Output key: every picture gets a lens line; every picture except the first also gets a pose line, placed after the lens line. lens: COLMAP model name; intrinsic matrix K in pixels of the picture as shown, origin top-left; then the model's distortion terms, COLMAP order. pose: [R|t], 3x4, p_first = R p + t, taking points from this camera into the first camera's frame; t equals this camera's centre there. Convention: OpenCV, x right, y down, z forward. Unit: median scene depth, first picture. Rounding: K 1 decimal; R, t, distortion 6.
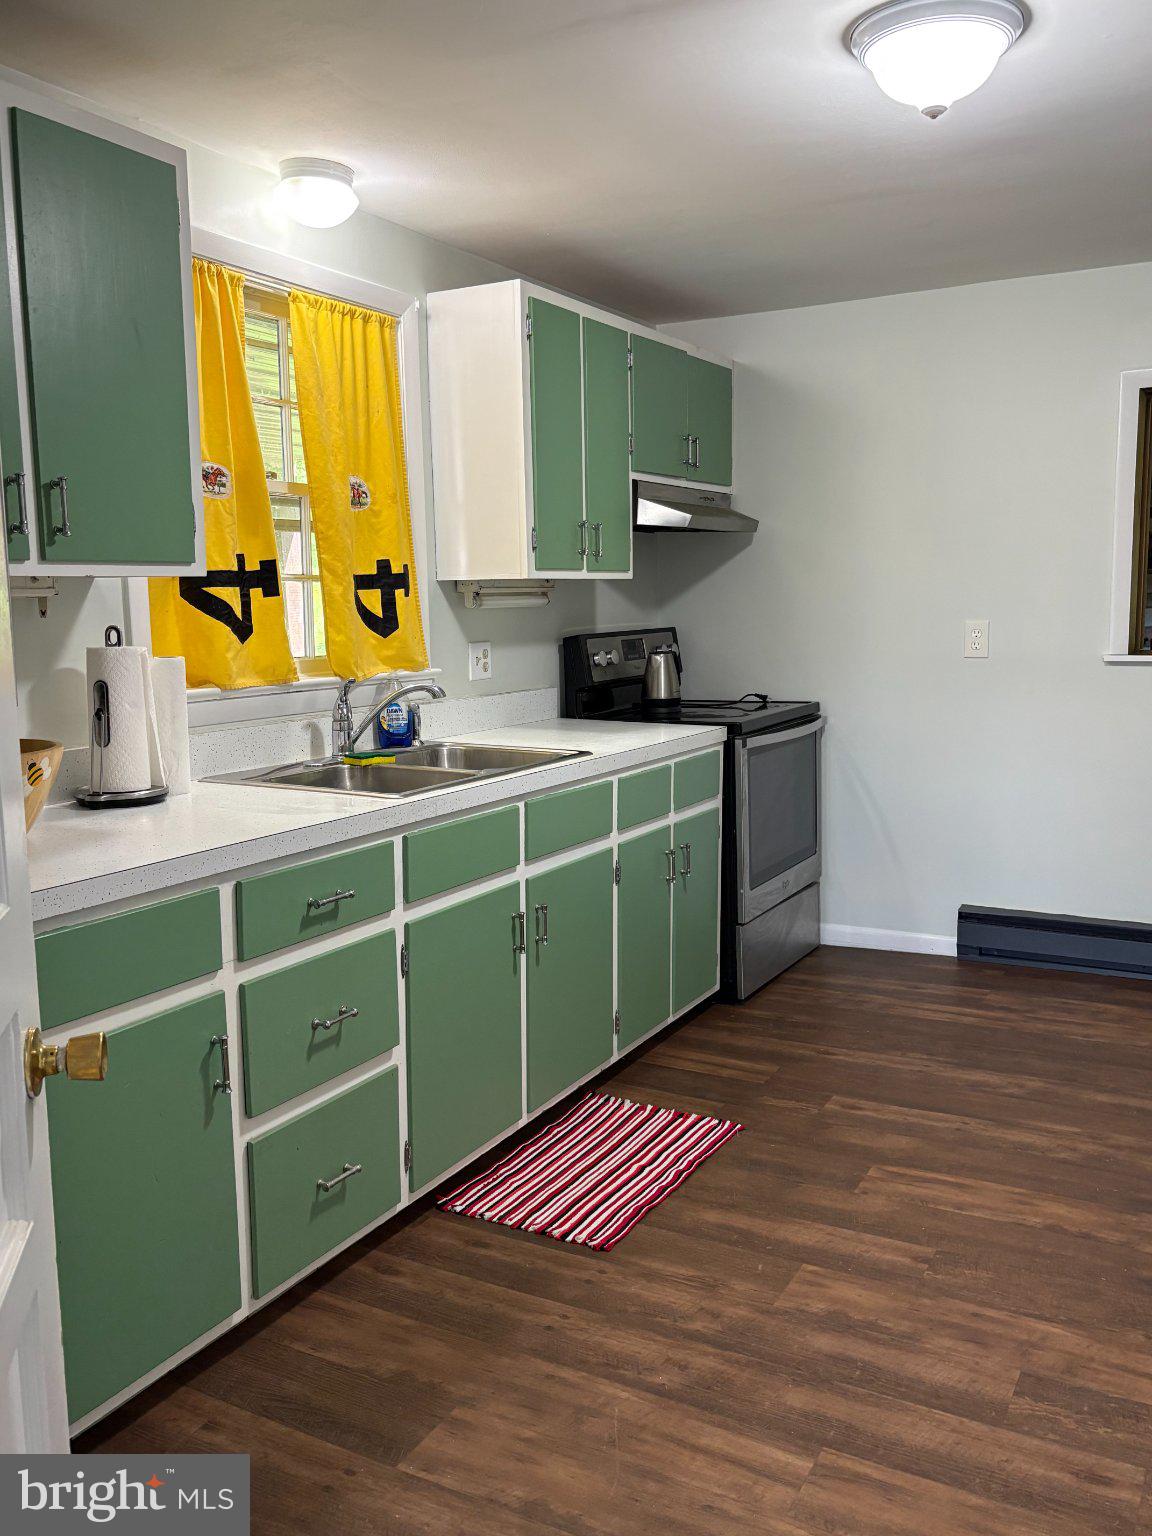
lens RADIAL K [[1294.4, 0, 576.0], [0, 1294.4, 768.0], [0, 0, 1]] dist [-0.086087, 0.284316]
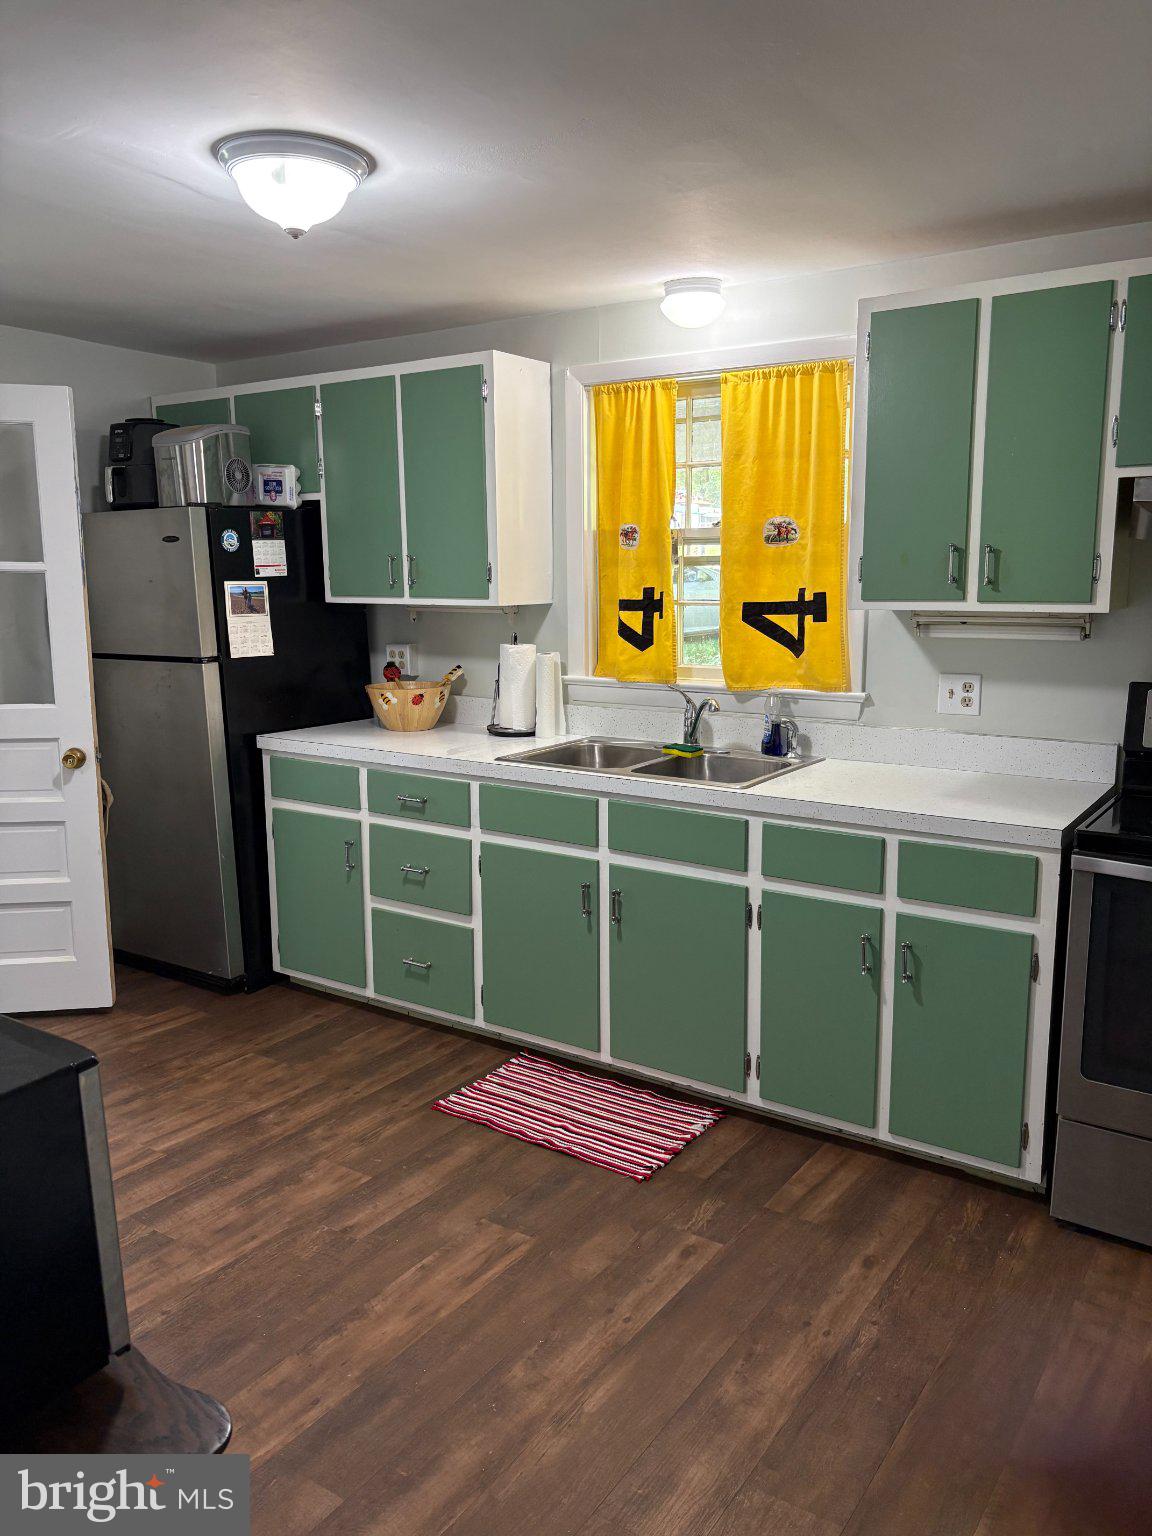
lens RADIAL K [[1163.1, 0, 576.0], [0, 1163.1, 768.0], [0, 0, 1]] dist [0.038677, 0.004115]
pose [[-0.103250, 0.131463, -0.985929, 1.014604], [-0.150120, 0.977813, 0.146102, -0.145976], [0.983262, 0.163093, -0.081224, 1.050214]]
